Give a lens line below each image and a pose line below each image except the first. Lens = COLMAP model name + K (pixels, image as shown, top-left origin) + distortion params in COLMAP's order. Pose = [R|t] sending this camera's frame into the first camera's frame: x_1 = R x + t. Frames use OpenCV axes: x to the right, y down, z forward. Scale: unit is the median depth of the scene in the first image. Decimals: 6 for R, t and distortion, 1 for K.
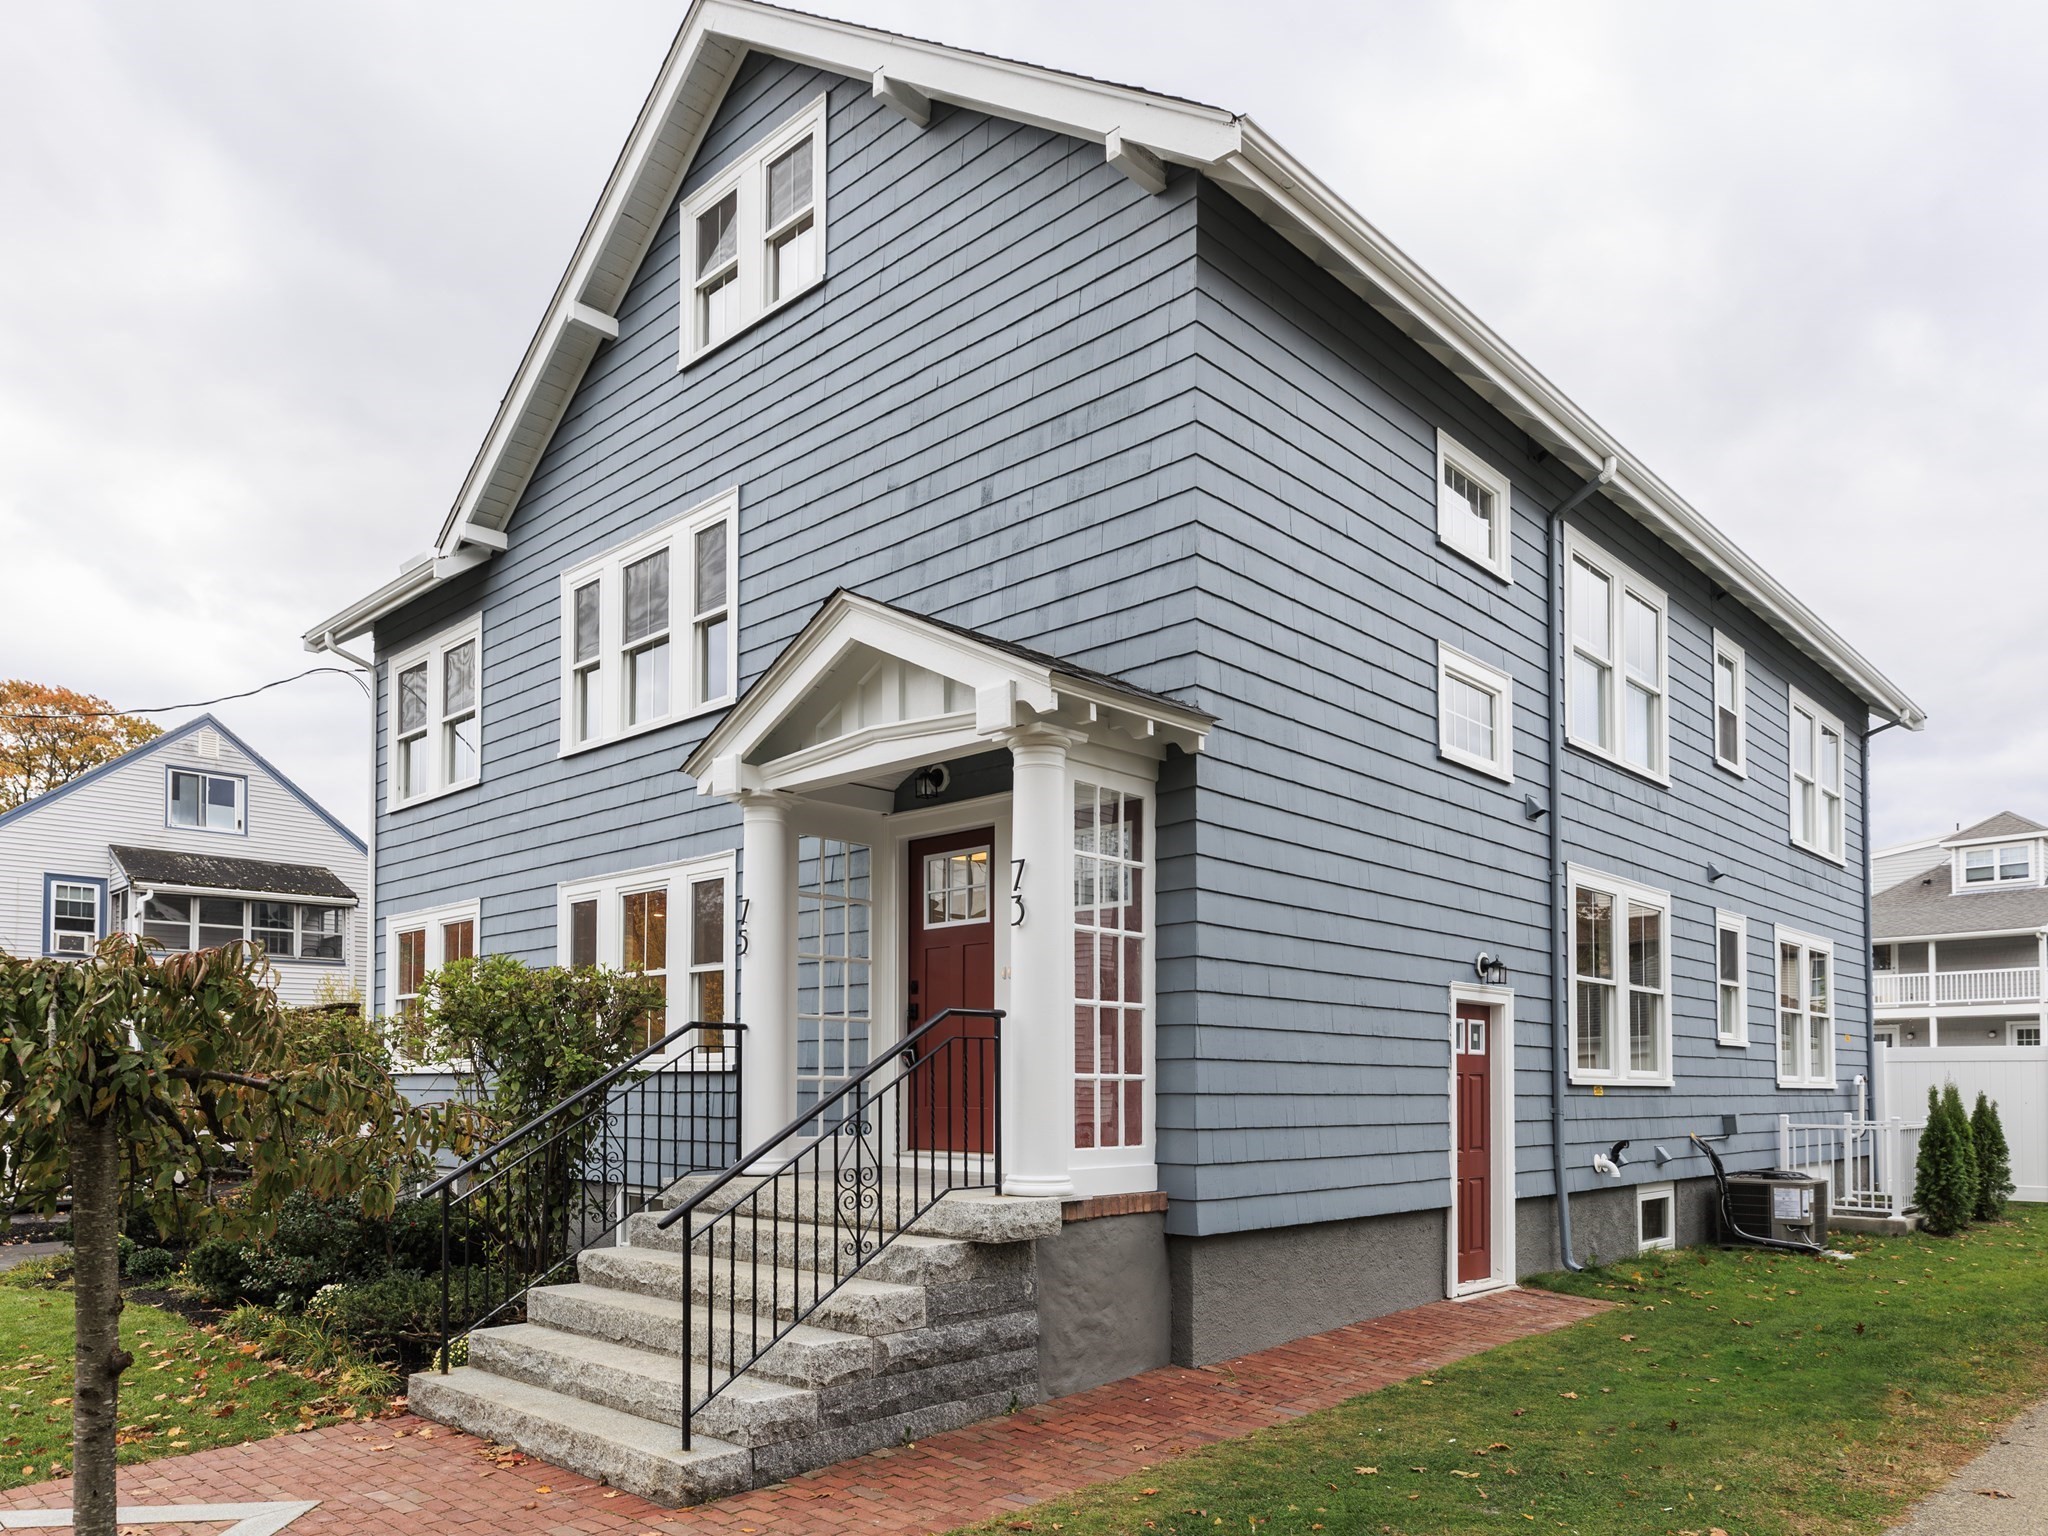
lens RADIAL K [[1282.4, 0, 1026.2], [0, 1282.4, 784.3], [0, 0, 1]] dist [0.010102, -0.006993]
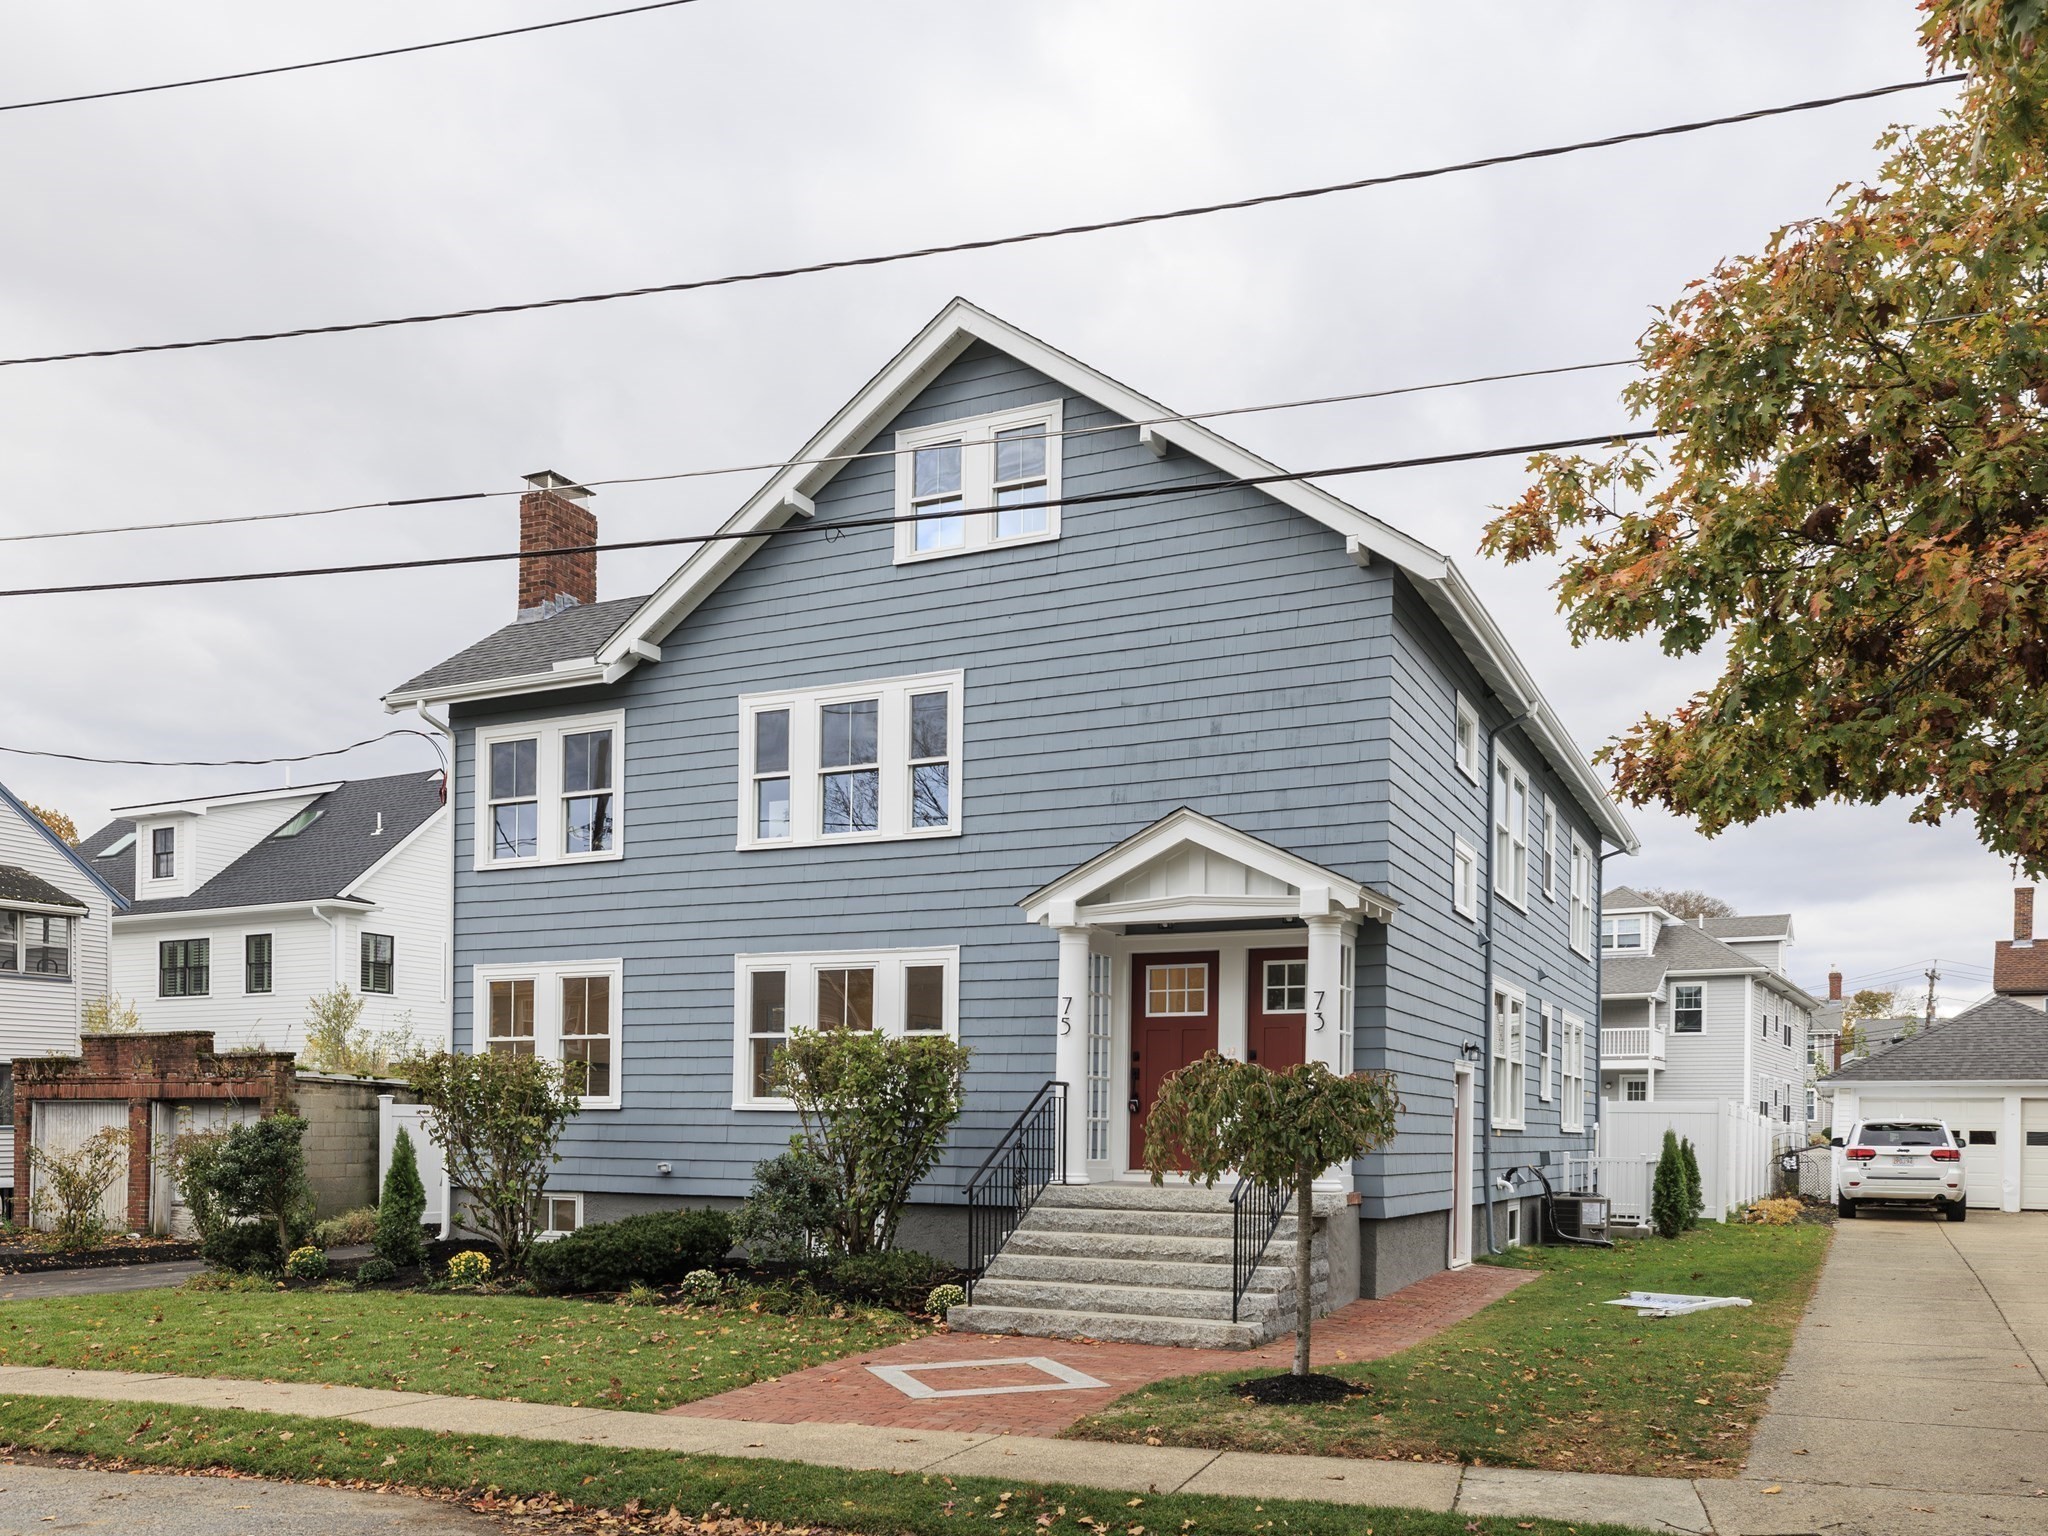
lens RADIAL K [[1373.2, 0, 1023.1], [0, 1373.2, 752.7], [0, 0, 1]] dist [0.000888, 0.006204]
pose [[0.966809, 0.076236, 0.243860, -0.445703], [-0.067855, 0.996785, -0.042602, -0.079222], [-0.246324, 0.024641, 0.968874, -0.348260]]
